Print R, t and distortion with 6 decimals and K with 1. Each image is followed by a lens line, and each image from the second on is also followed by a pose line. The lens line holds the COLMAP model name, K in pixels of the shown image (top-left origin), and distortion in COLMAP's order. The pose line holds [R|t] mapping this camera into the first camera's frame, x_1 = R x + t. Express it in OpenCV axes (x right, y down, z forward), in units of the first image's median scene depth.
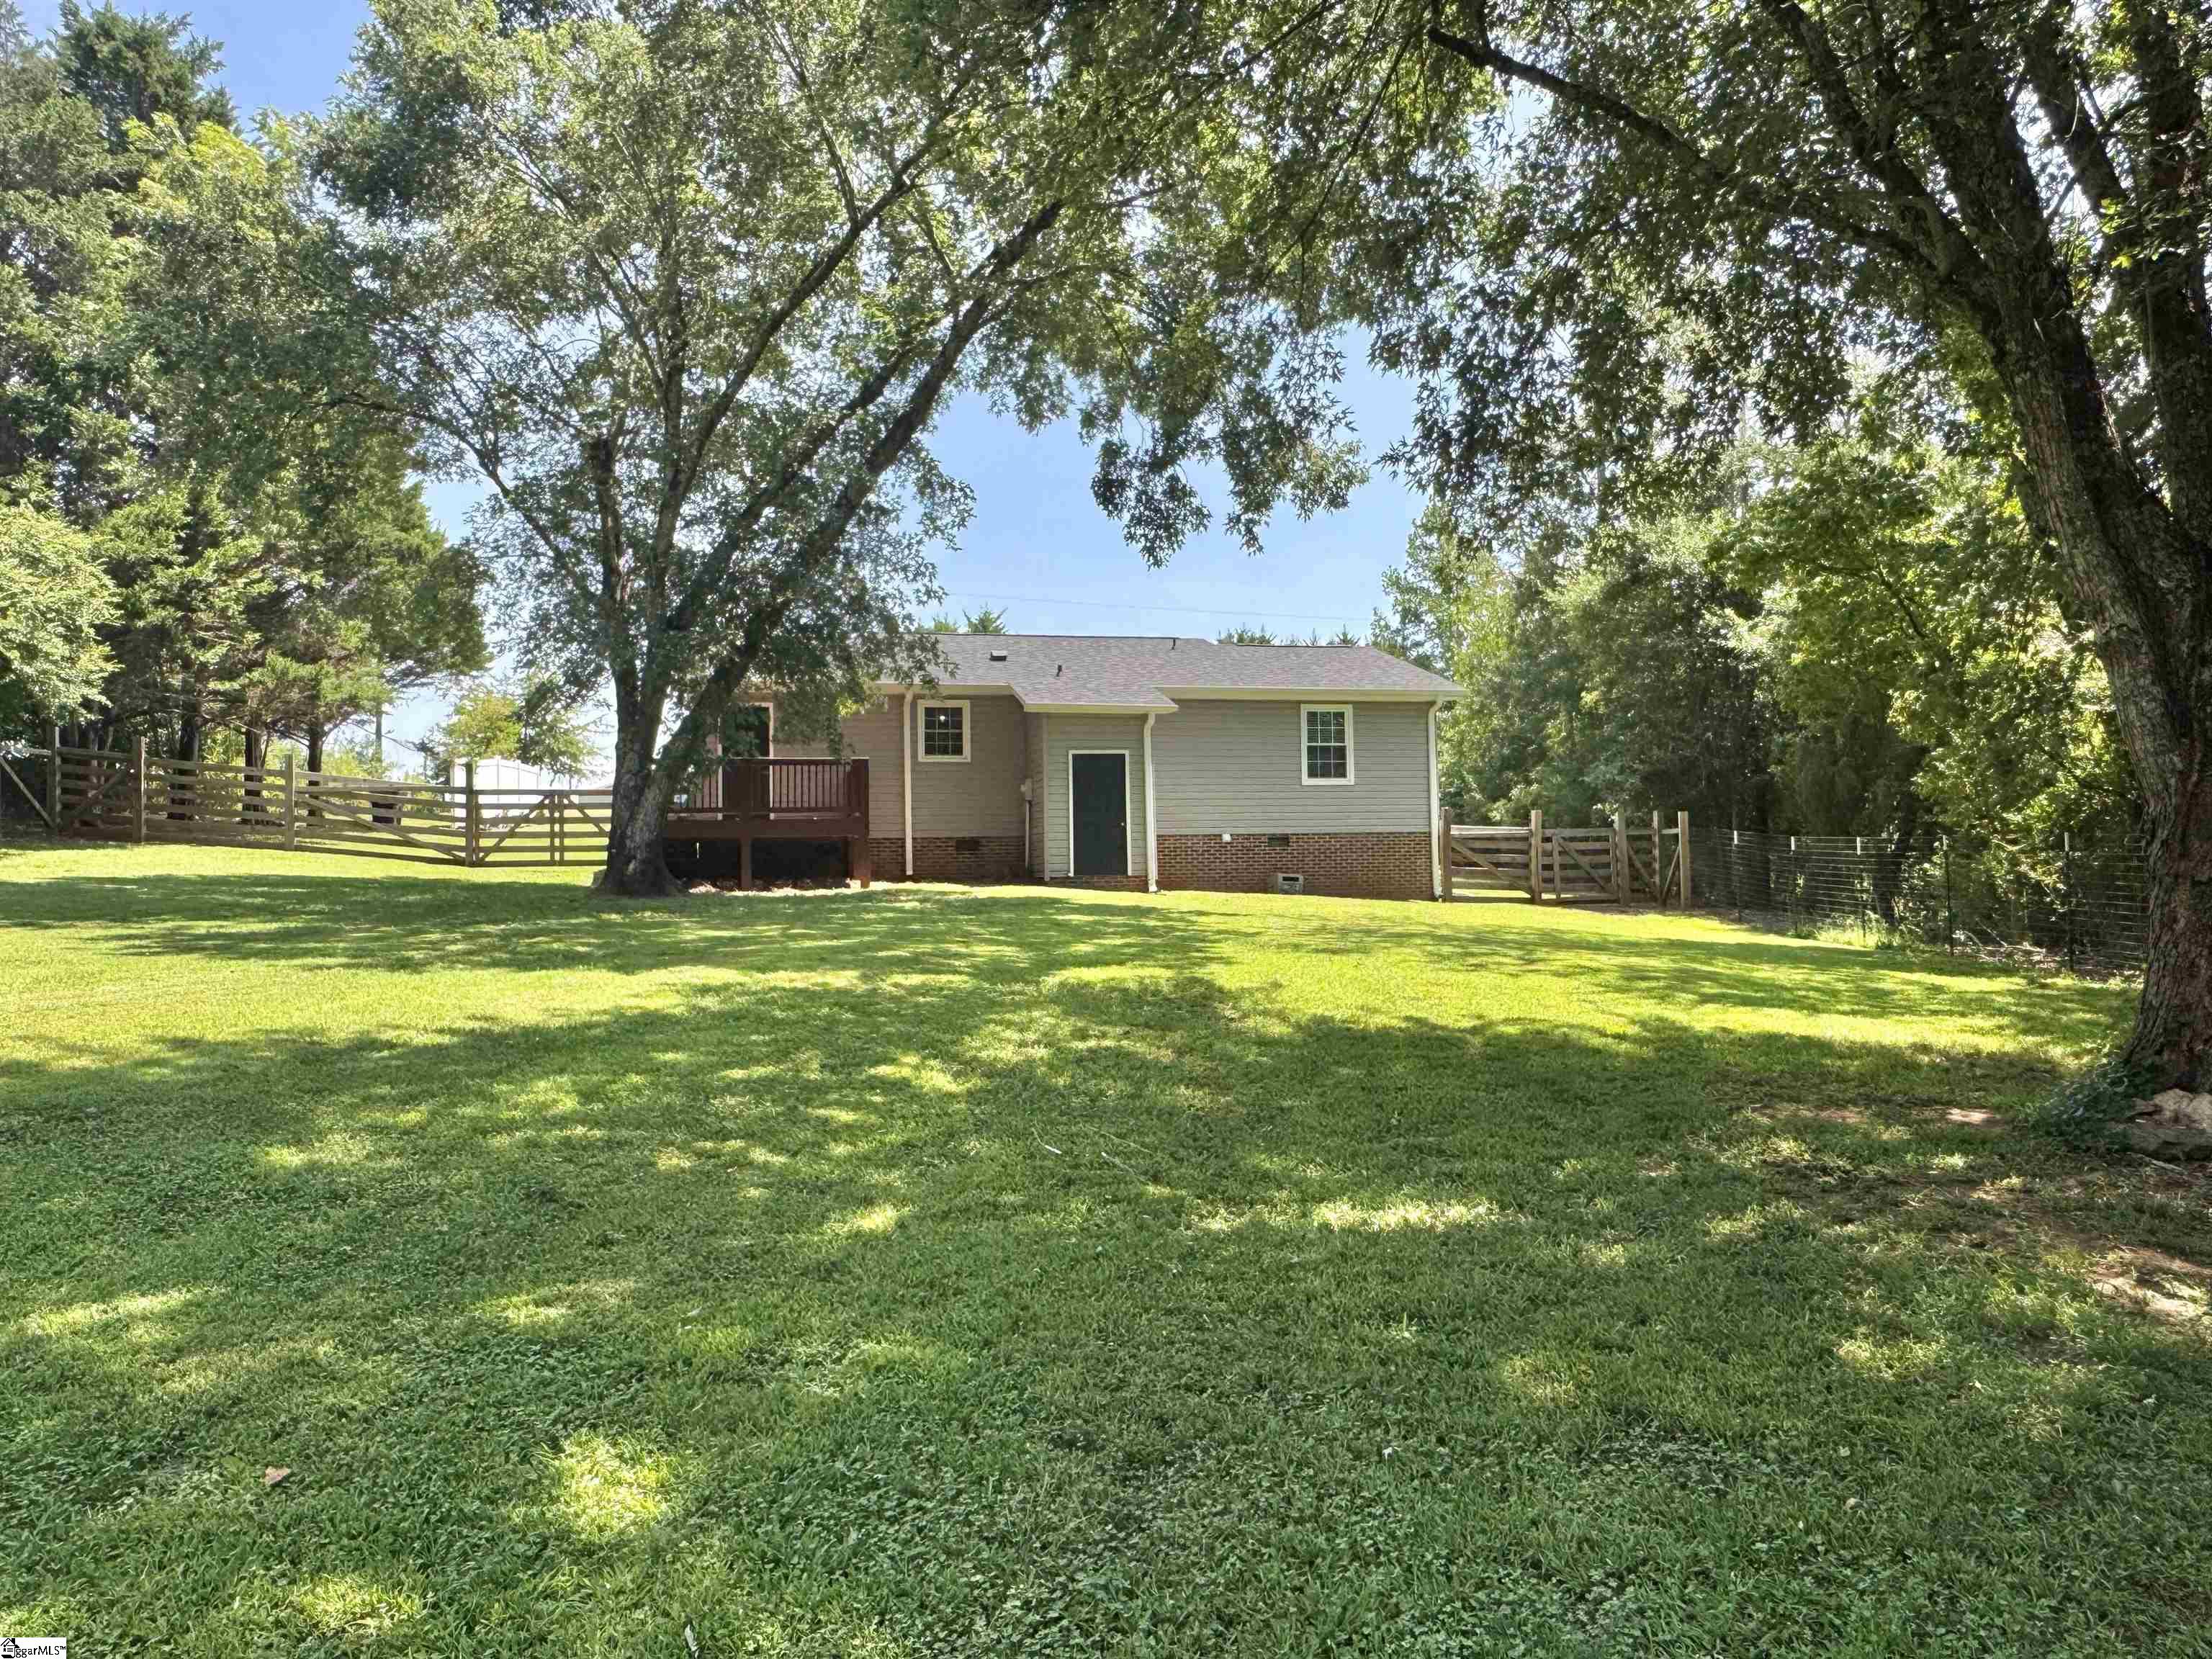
lens RADIAL K [[1561.6, 0, 1106.0], [0, 1561.6, 829.5], [0, 0, 1]] dist [-0.000453, 0.002072]
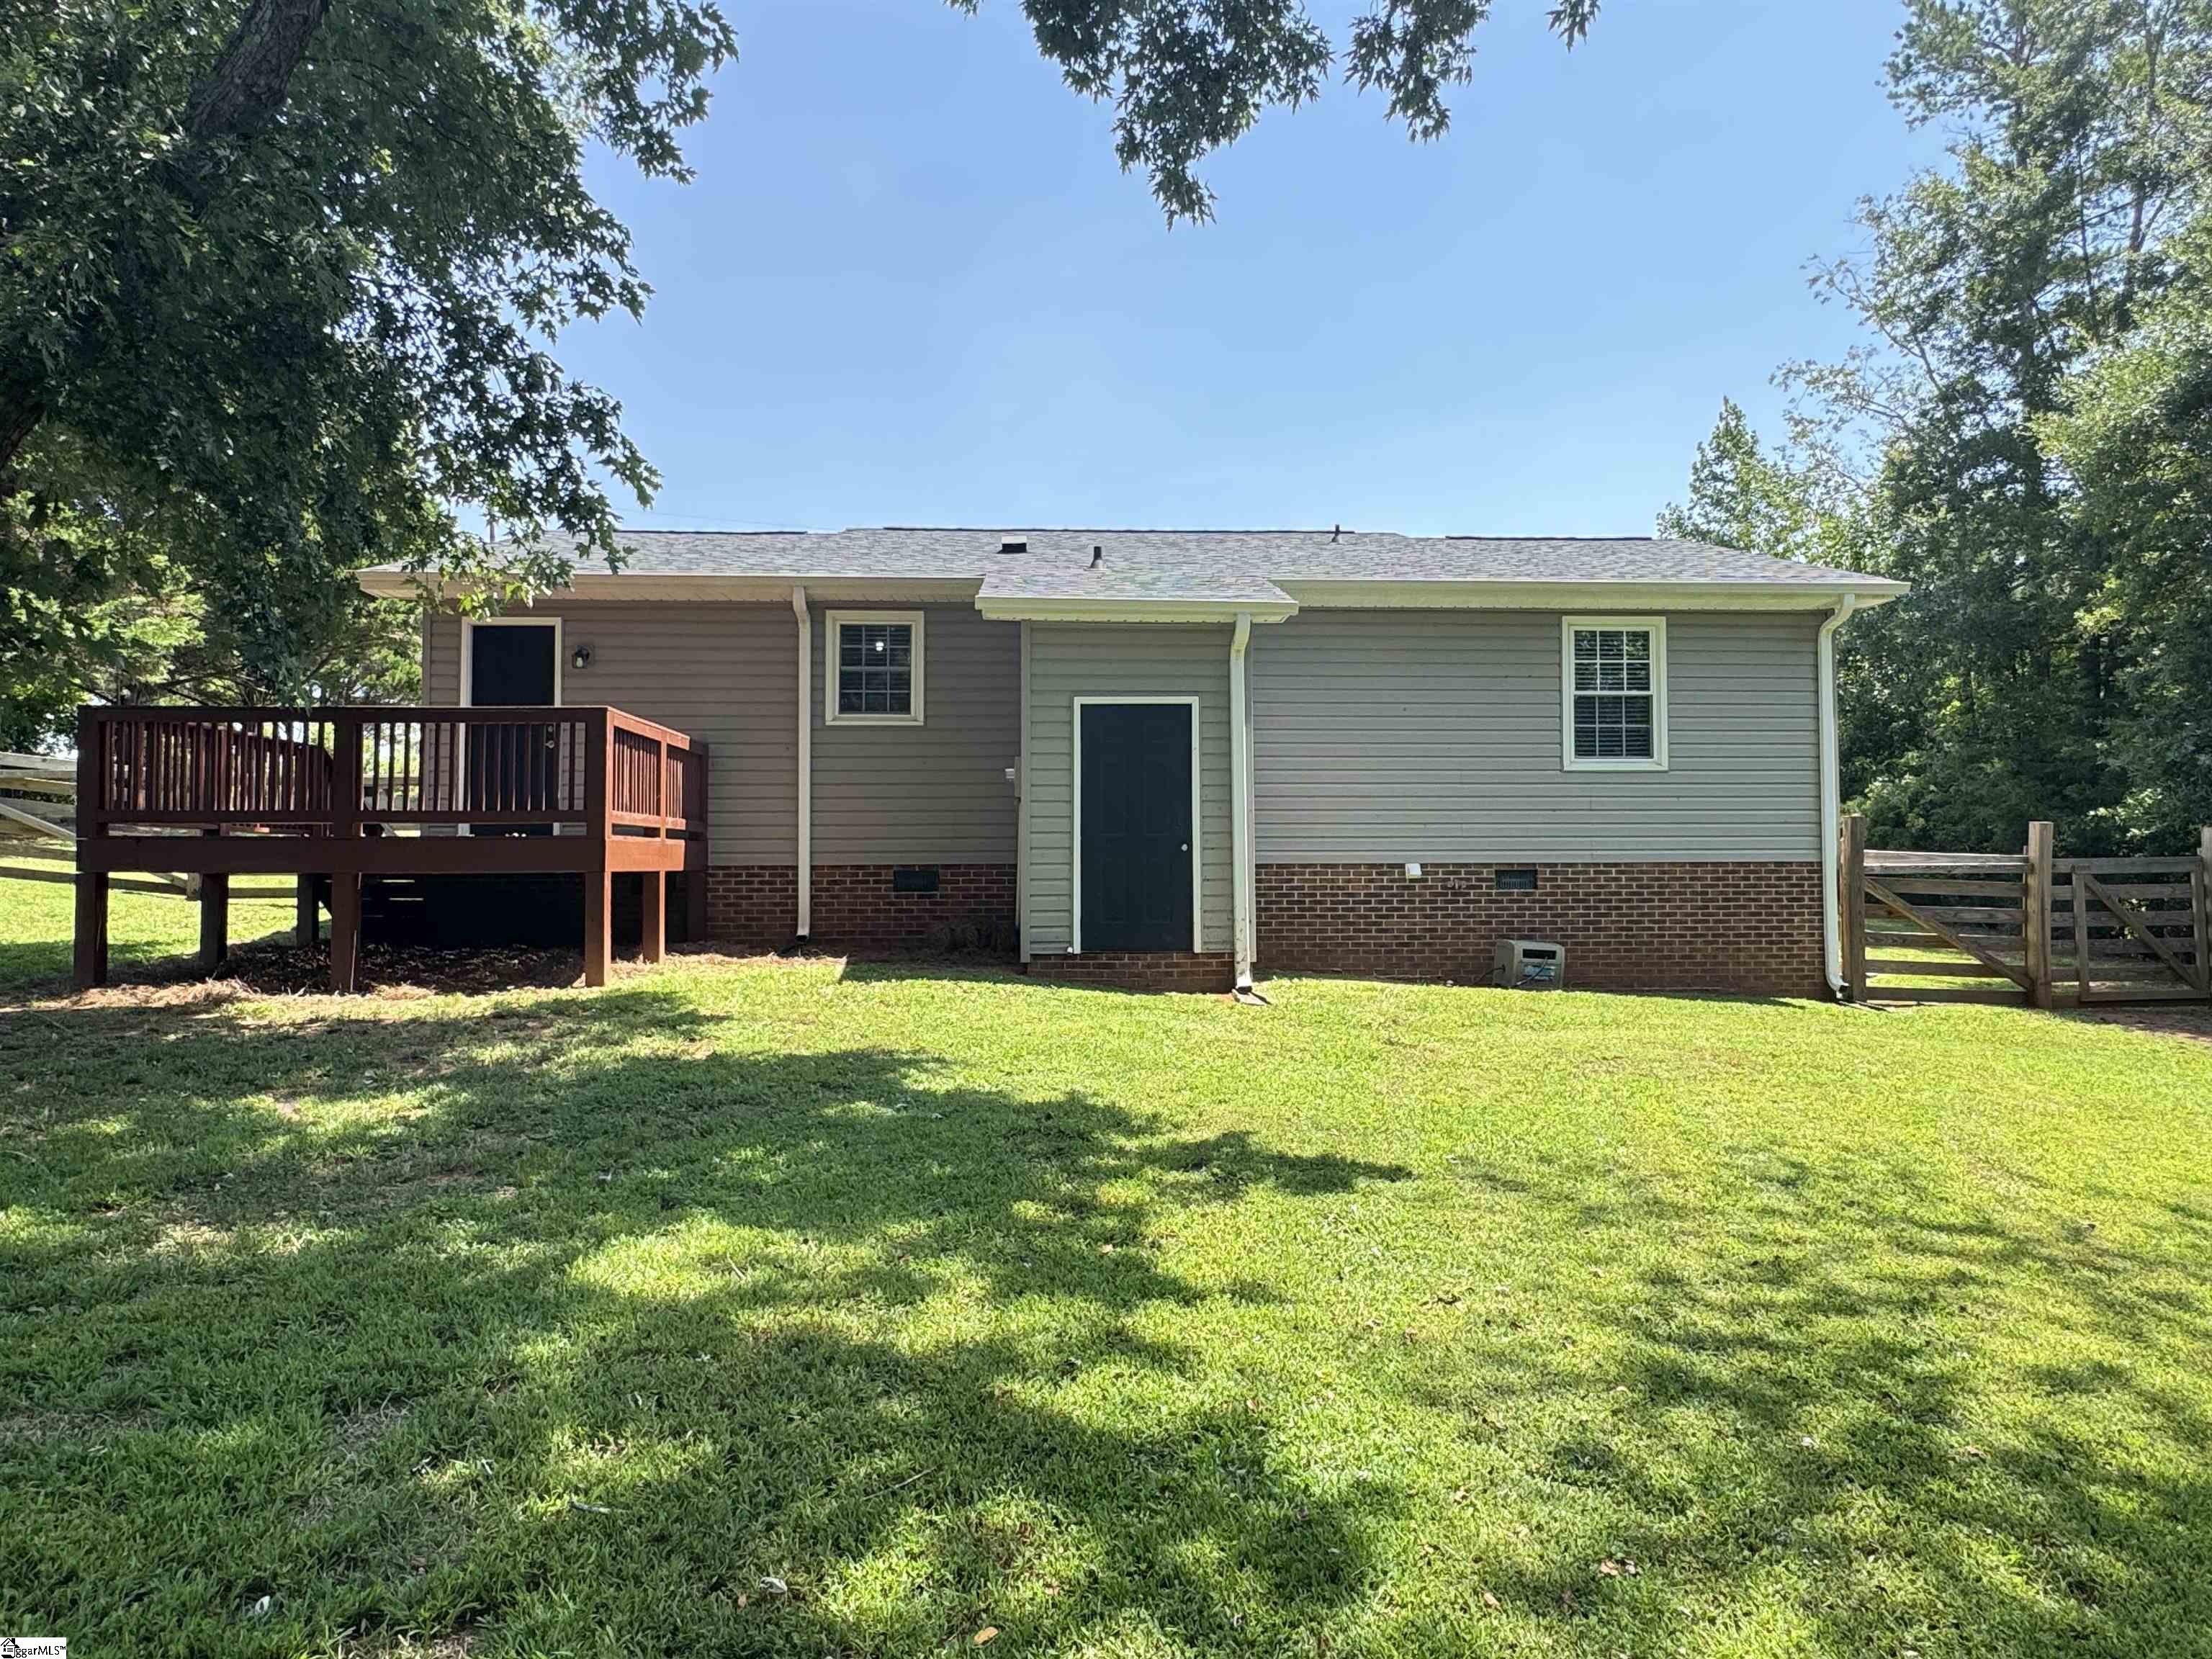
lens RADIAL K [[1476.2, 0, 1106.0], [0, 1476.2, 829.5], [0, 0, 1]] dist [-0.000068, 0.000092]
pose [[0.984042, 0.009042, -0.177709, 0.097664], [-0.007890, 0.999943, 0.007185, -0.017246], [0.177764, -0.005668, 0.984057, 0.756291]]
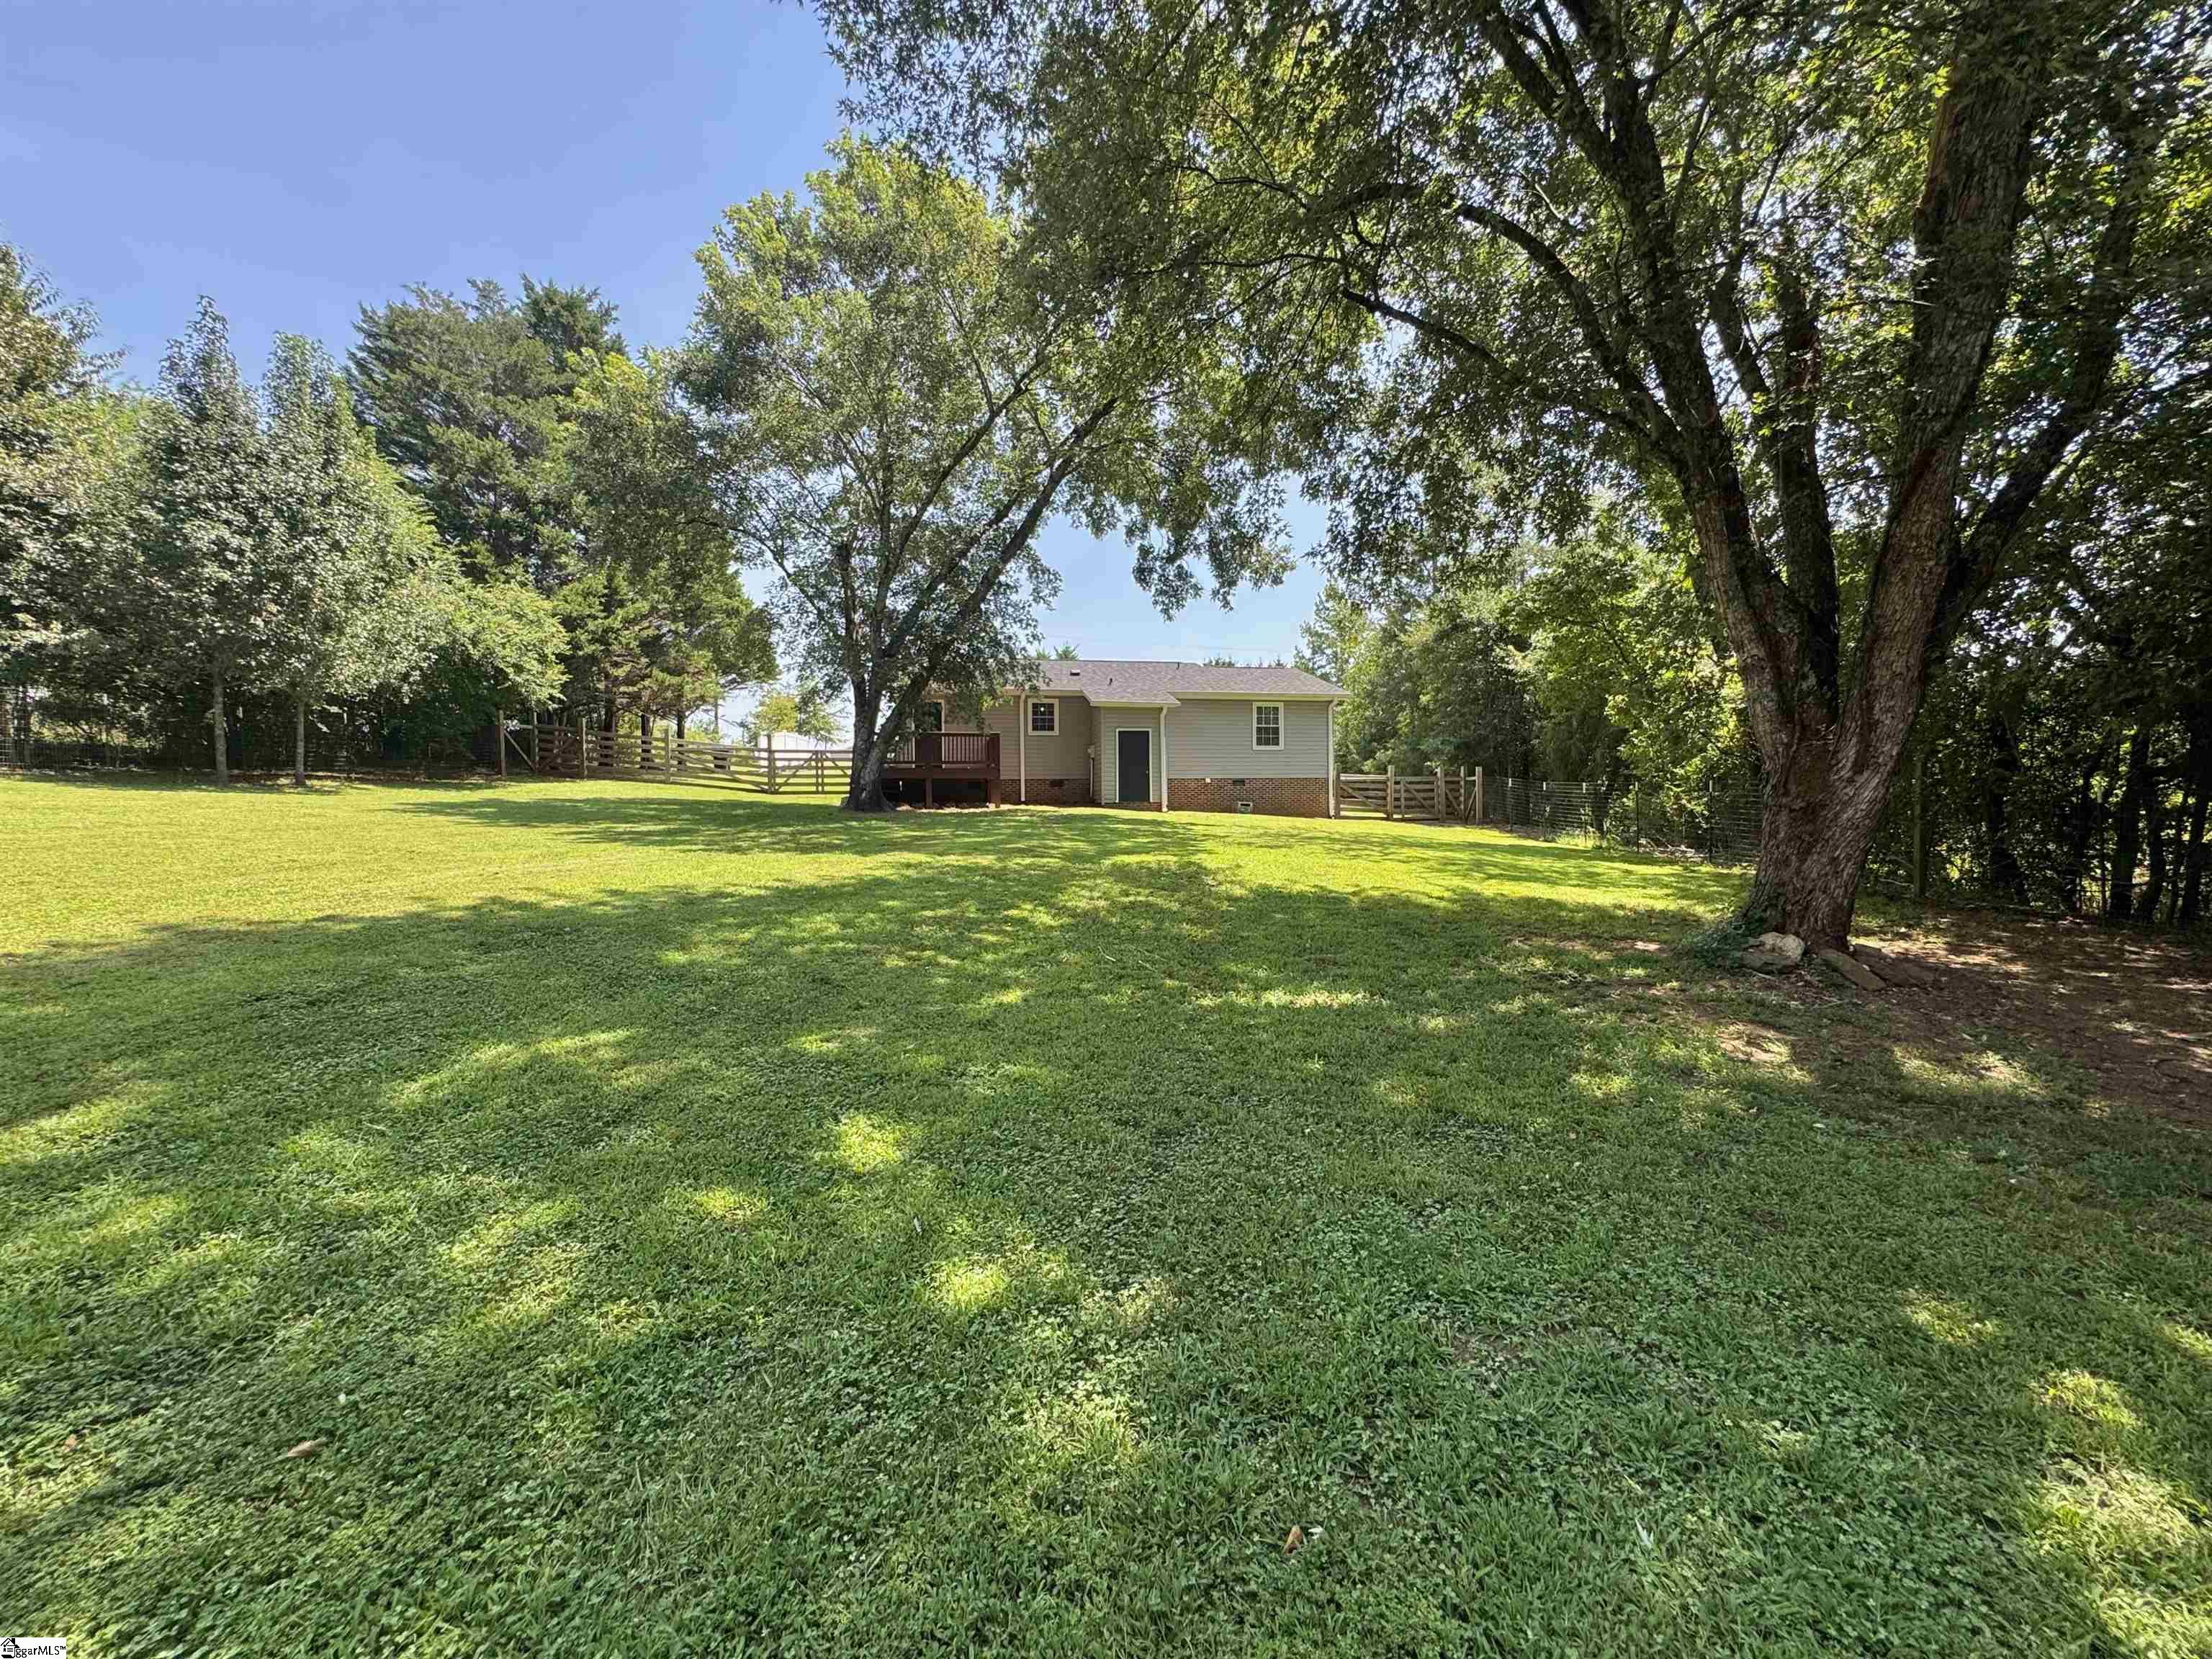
lens RADIAL K [[910.5, 0, 1106.0], [0, 910.5, 829.5], [0, 0, 1]] dist [0.001323, 0.000130]
pose [[0.999475, 0.008299, -0.031307, -0.004010], [-0.006433, 0.998222, 0.059257, 0.000757], [0.031743, -0.059025, 0.997752, -0.000894]]
